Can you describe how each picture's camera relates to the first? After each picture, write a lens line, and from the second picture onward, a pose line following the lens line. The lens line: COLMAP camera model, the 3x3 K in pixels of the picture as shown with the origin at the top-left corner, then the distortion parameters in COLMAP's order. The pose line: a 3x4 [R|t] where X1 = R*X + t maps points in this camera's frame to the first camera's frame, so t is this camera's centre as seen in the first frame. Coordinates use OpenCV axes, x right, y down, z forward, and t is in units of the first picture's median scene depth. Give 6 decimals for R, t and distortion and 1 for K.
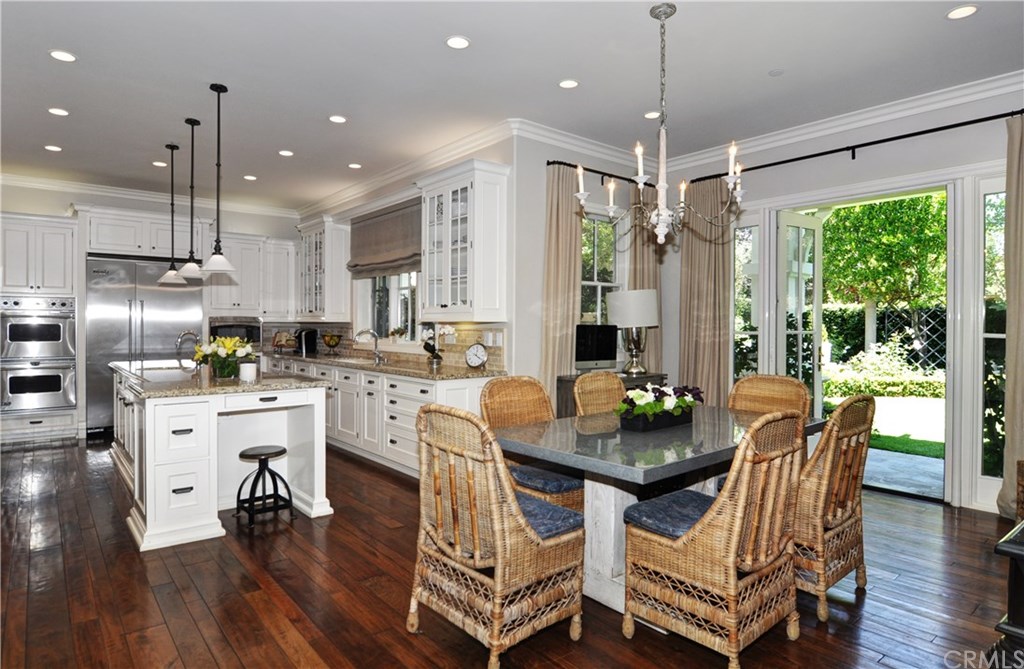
lens RADIAL K [[574.6, 0, 512.0], [0, 574.6, 334.5], [0, 0, 1]] dist [-0.020375, -0.001026]
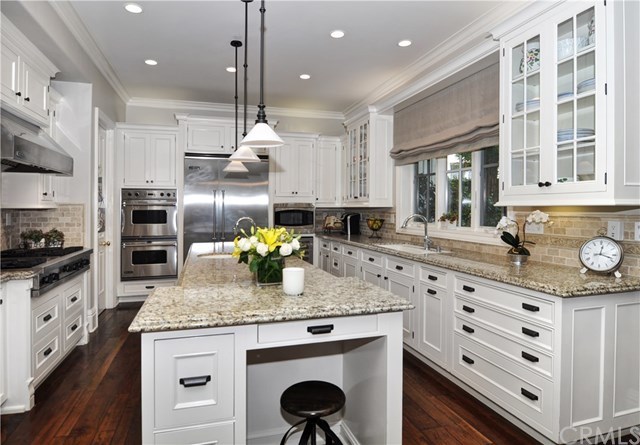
lens RADIAL K [[384.0, 0, 320.0], [0, 384.0, 222.5], [0, 0, 1]] dist [-0.058602, 0.000083]
pose [[0.920537, 0.008630, -0.390560, -0.148327], [-0.001388, 0.999822, 0.018823, -0.007556], [0.390652, -0.016785, 0.920385, 0.345932]]
